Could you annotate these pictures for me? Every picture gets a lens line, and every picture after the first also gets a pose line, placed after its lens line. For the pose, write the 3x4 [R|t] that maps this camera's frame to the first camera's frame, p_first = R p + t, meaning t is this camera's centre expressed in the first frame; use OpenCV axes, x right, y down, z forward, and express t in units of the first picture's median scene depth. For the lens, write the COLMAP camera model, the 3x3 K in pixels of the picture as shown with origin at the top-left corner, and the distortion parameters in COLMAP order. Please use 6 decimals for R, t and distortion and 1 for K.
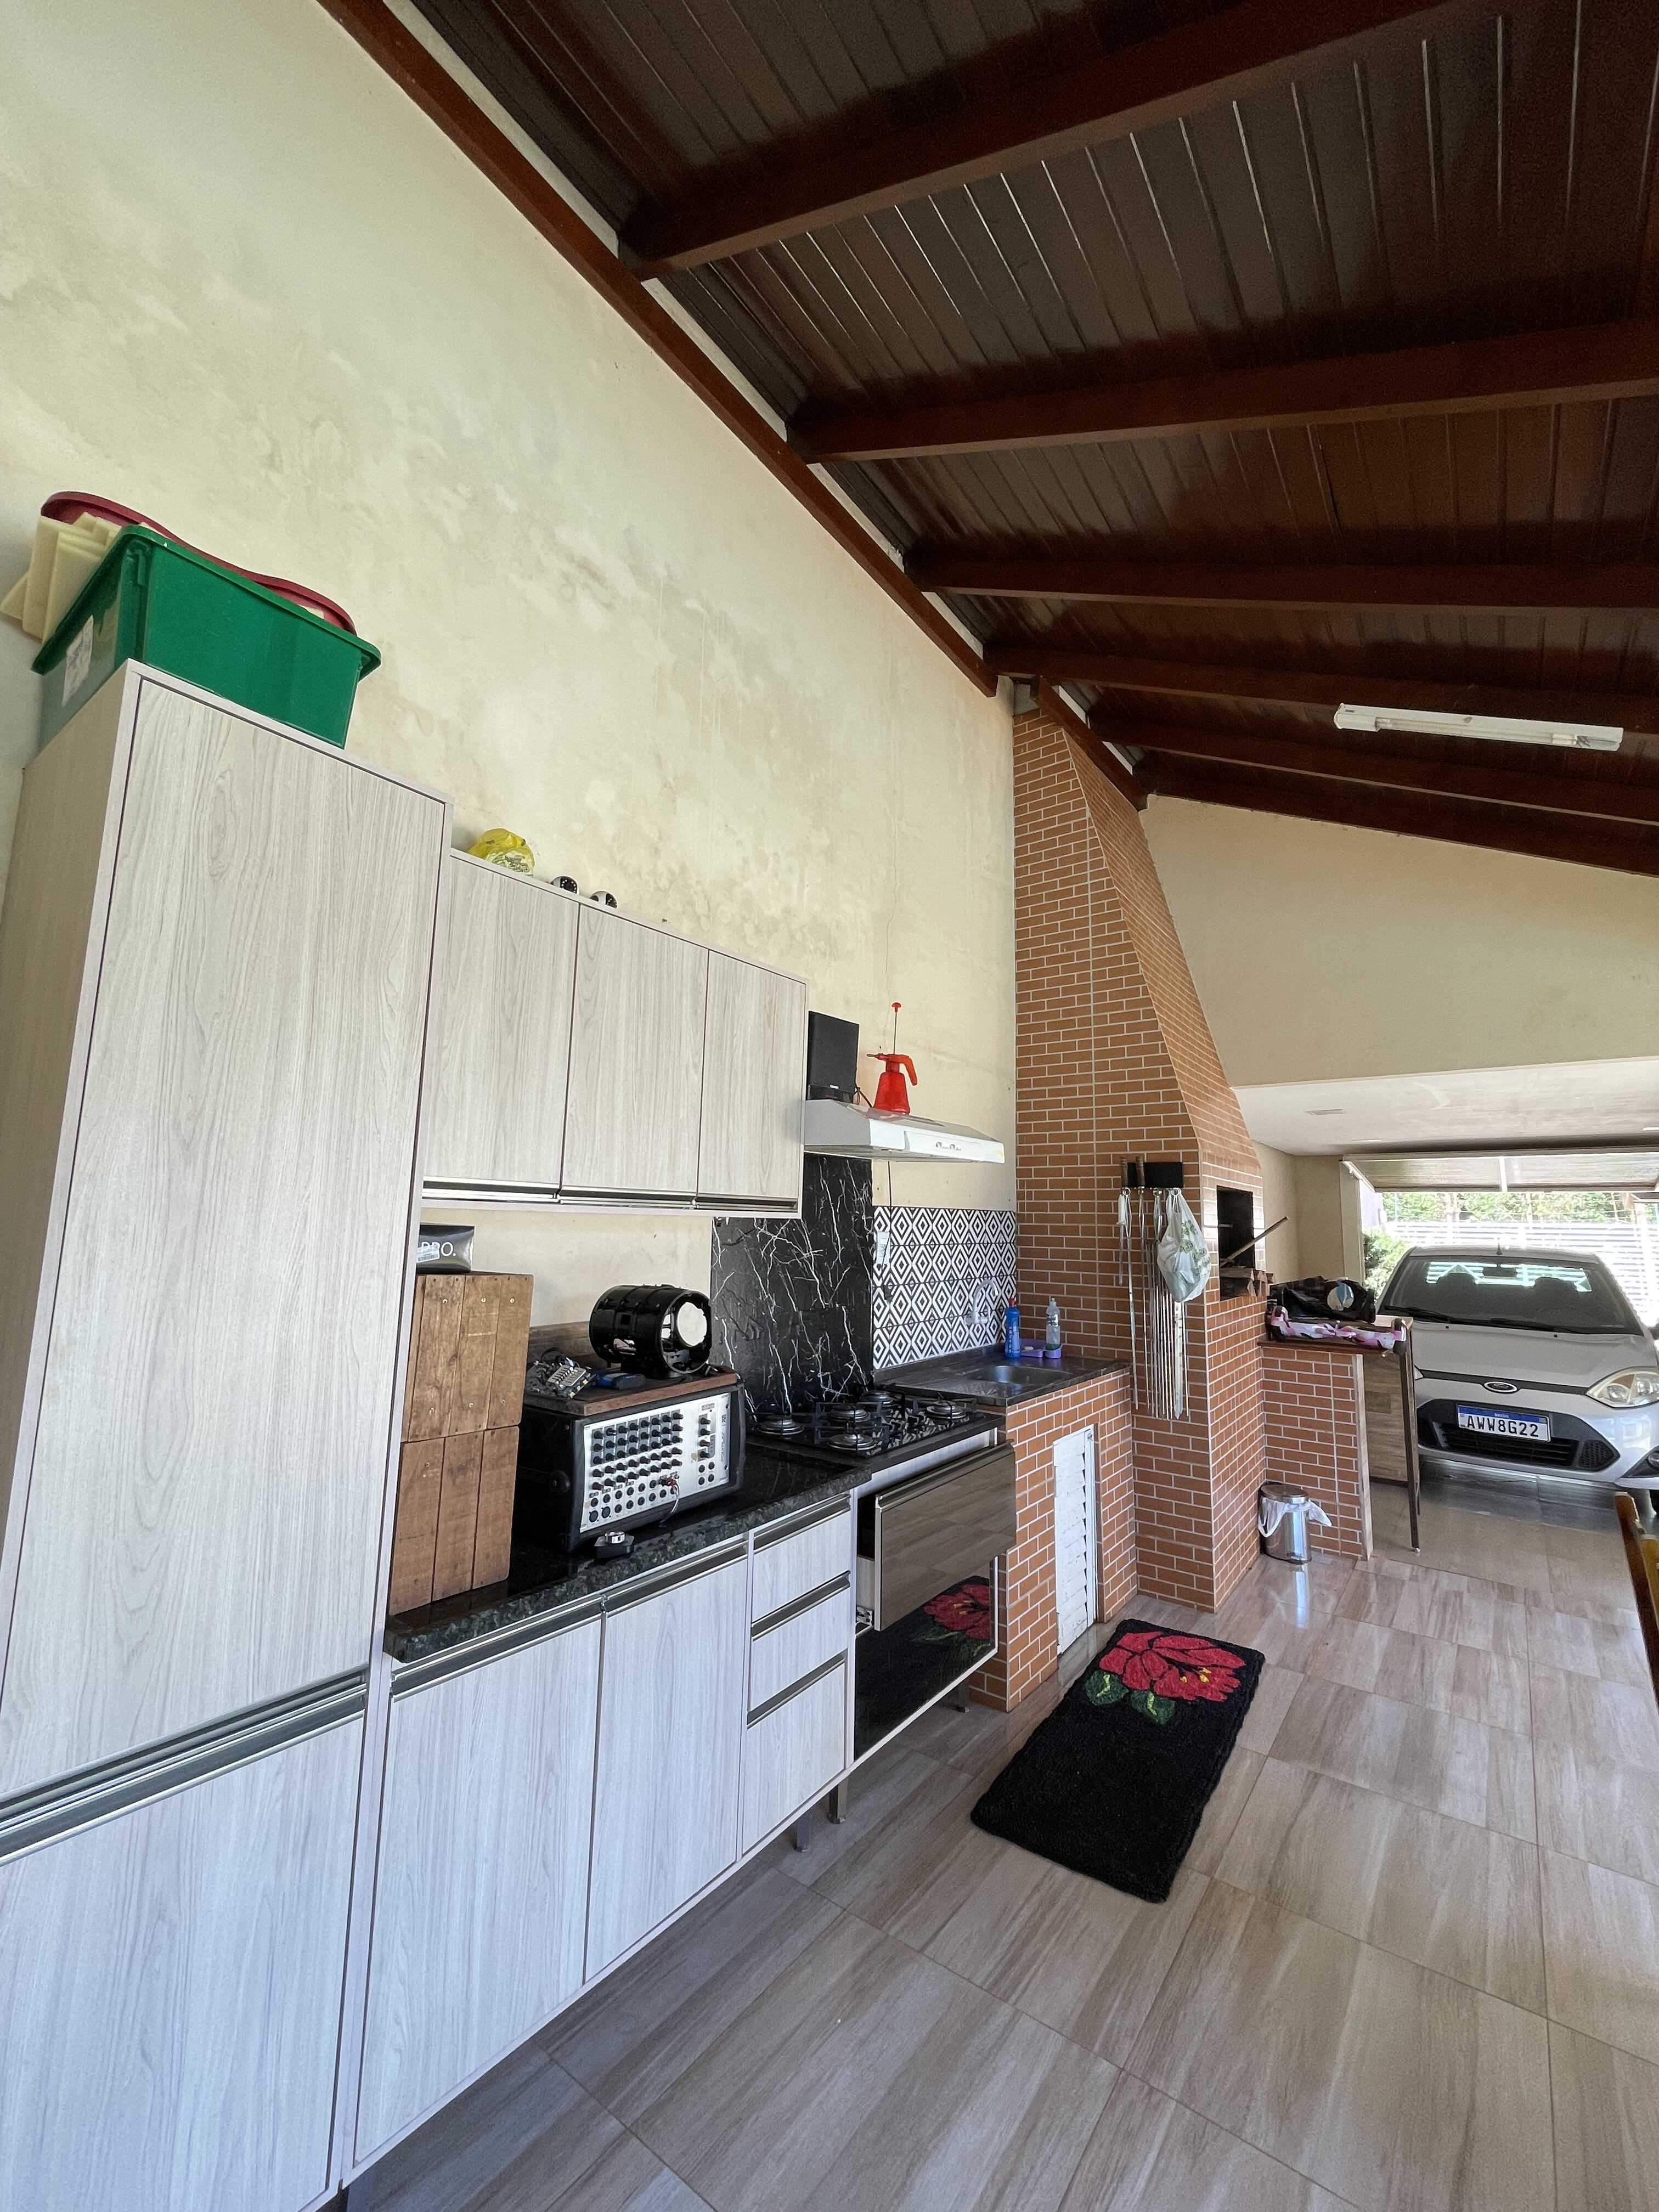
lens RADIAL K [[892.4, 0, 841.3], [0, 892.4, 1097.7], [0, 0, 1]] dist [-0.002597, -0.000097]
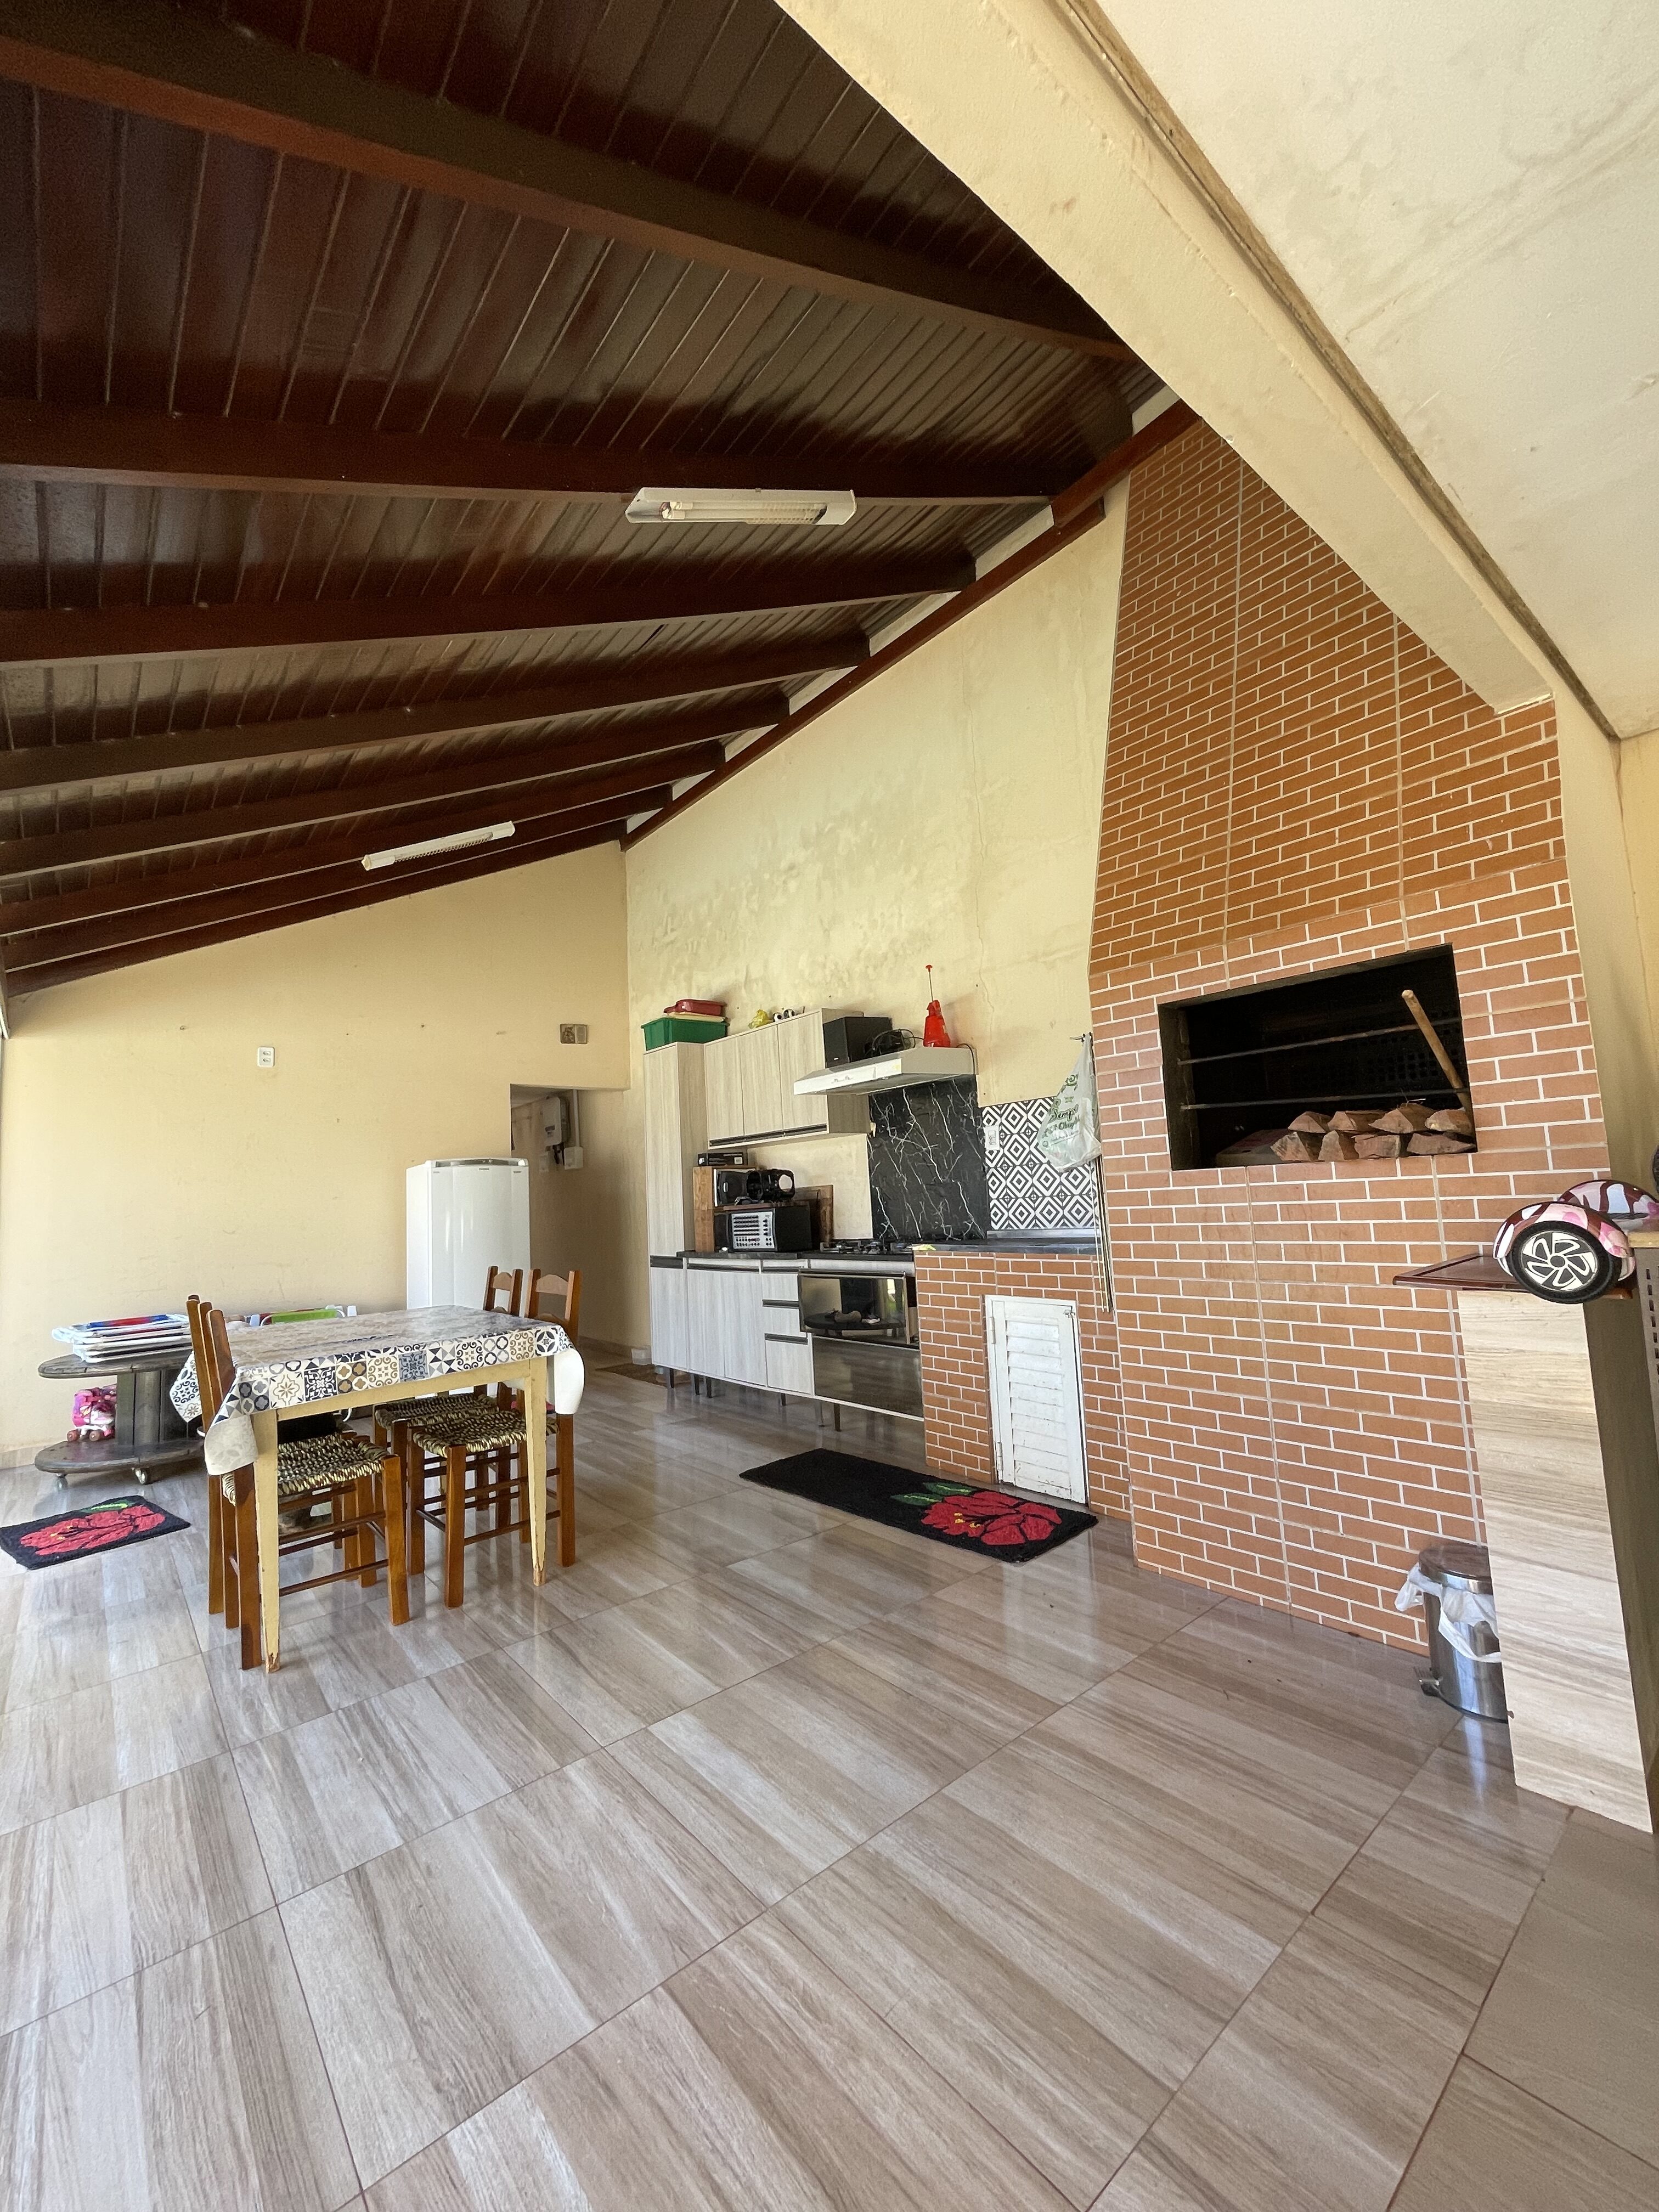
lens RADIAL K [[892.4, 0, 839.2], [0, 892.4, 1112.5], [0, 0, 1]] dist [-0.002597, -0.000097]
pose [[-0.228344, -0.108654, -0.967498, 1.497899], [0.176040, 0.972765, -0.150794, 0.320025], [0.957533, -0.204751, -0.202998, 1.174649]]
